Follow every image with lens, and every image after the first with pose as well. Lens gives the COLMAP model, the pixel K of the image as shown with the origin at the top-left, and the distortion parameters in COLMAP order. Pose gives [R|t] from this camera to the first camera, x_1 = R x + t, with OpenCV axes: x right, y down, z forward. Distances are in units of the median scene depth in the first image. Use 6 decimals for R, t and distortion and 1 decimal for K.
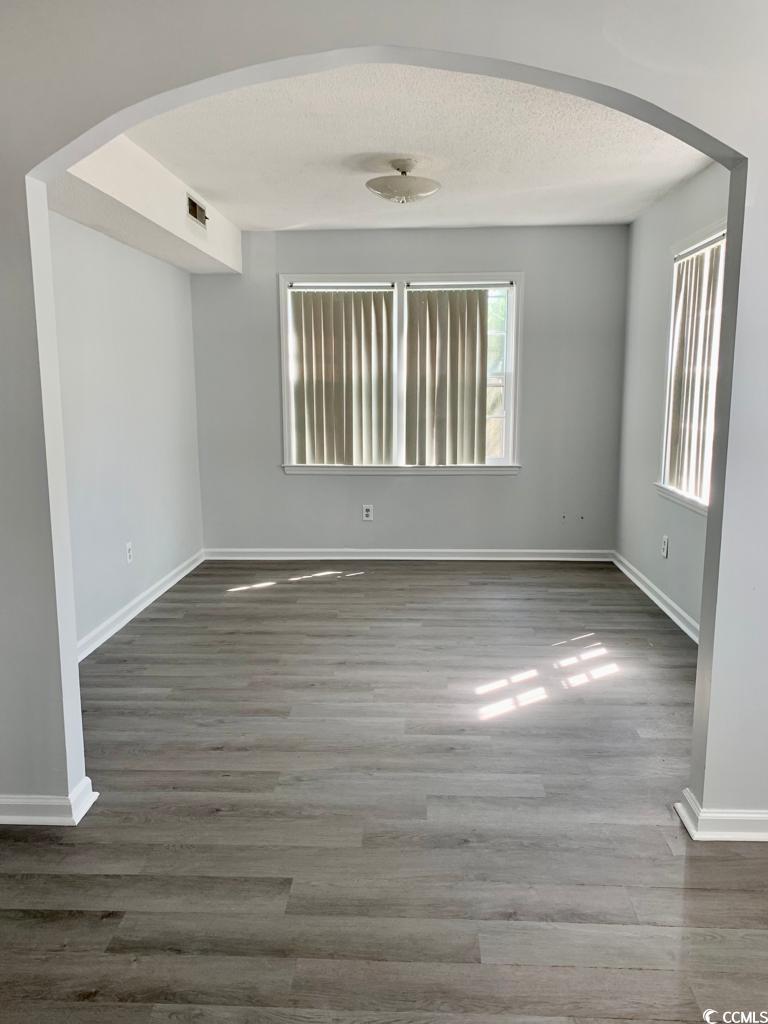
lens RADIAL K [[770.7, 0, 384.0], [0, 770.7, 512.0], [0, 0, 1]] dist [0.155410, -0.381676]
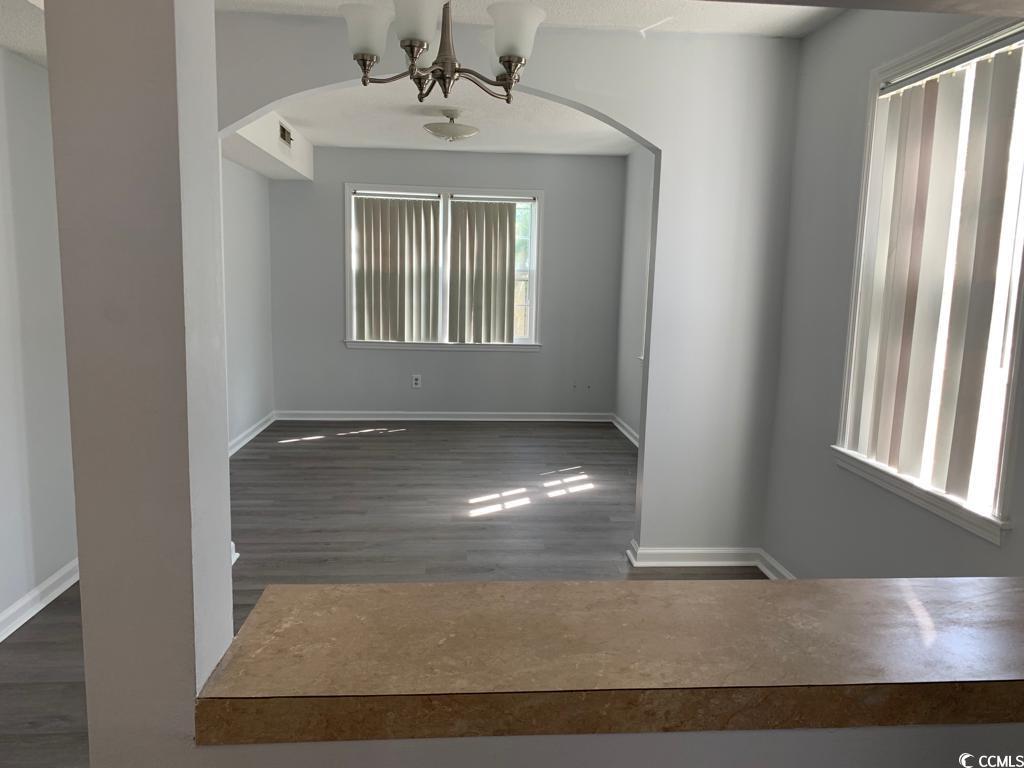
lens RADIAL K [[770.7, 0, 512.6], [0, 770.7, 390.5], [0, 0, 1]] dist [0.155410, -0.381676]
pose [[0.992479, 0.011025, 0.121918, -0.021710], [-0.009007, 0.999813, -0.017087, 0.039347], [-0.122083, 0.015860, 0.992393, -0.249191]]
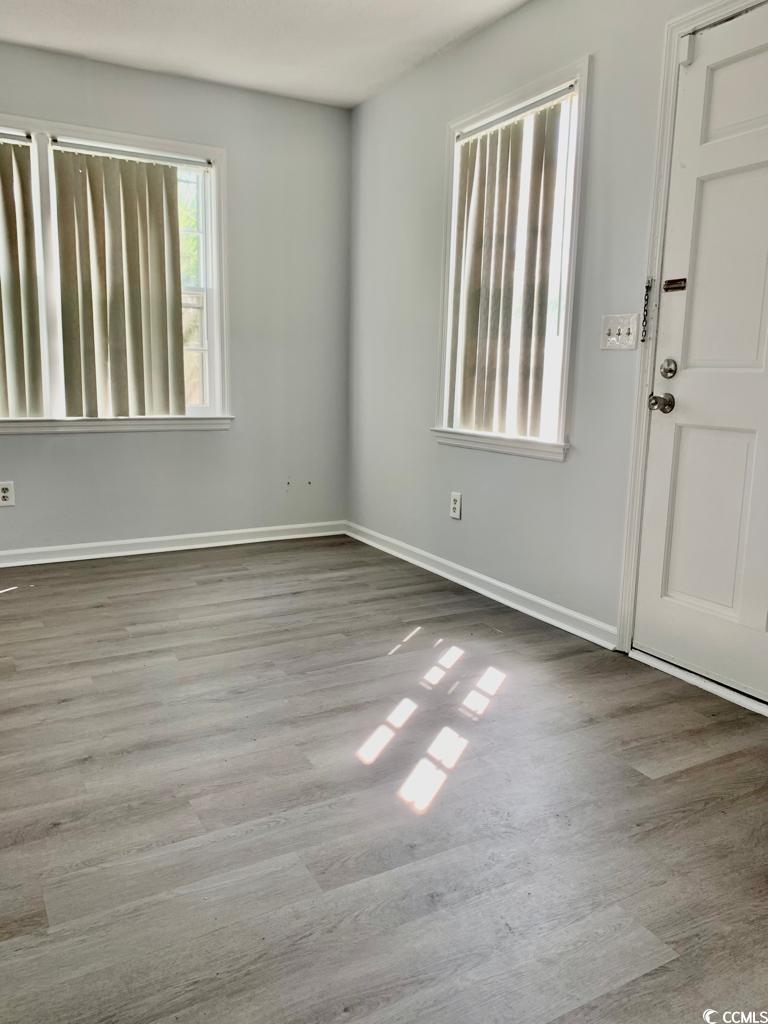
lens RADIAL K [[780.1, 0, 388.2], [0, 780.1, 504.6], [0, 0, 1]] dist [0.045049, -0.058117]
pose [[0.847191, -0.069064, 0.526780, -0.109088], [0.066085, 0.997513, 0.024498, 0.017203], [-0.527162, 0.014058, 0.849649, 0.321240]]
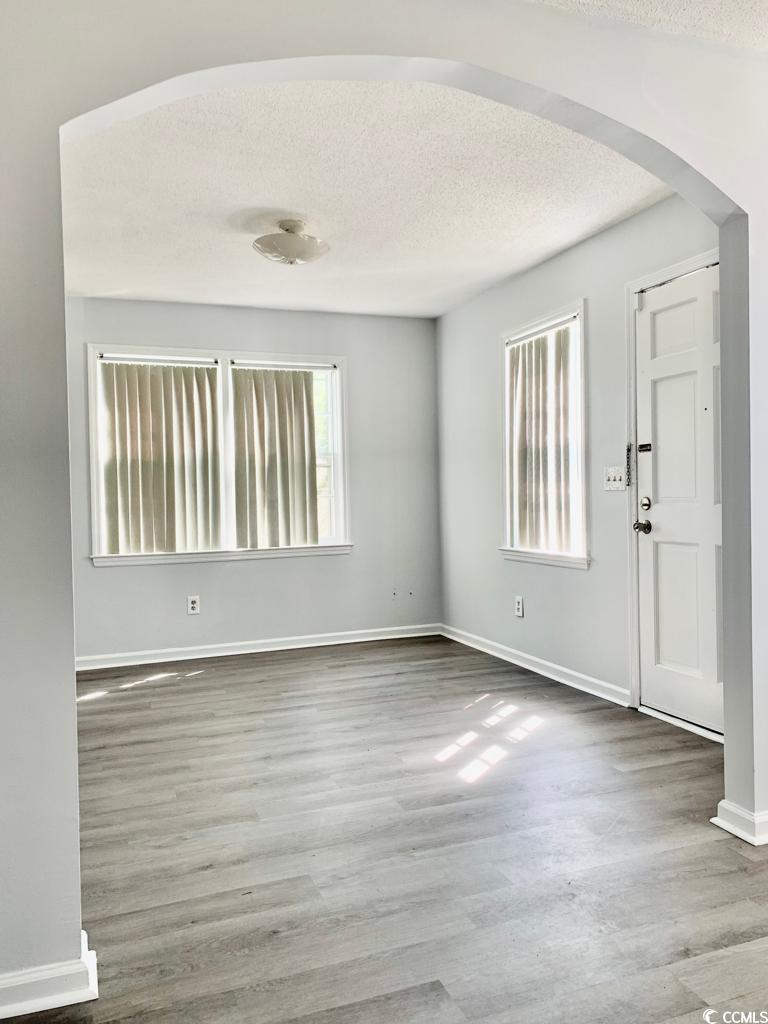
lens RADIAL K [[780.1, 0, 388.2], [0, 780.1, 504.6], [0, 0, 1]] dist [0.045049, -0.058117]
pose [[0.915547, -0.021063, 0.401658, -0.200777], [0.085071, 0.986176, -0.142196, 0.039245], [-0.393111, 0.164356, 0.904683, 0.084480]]
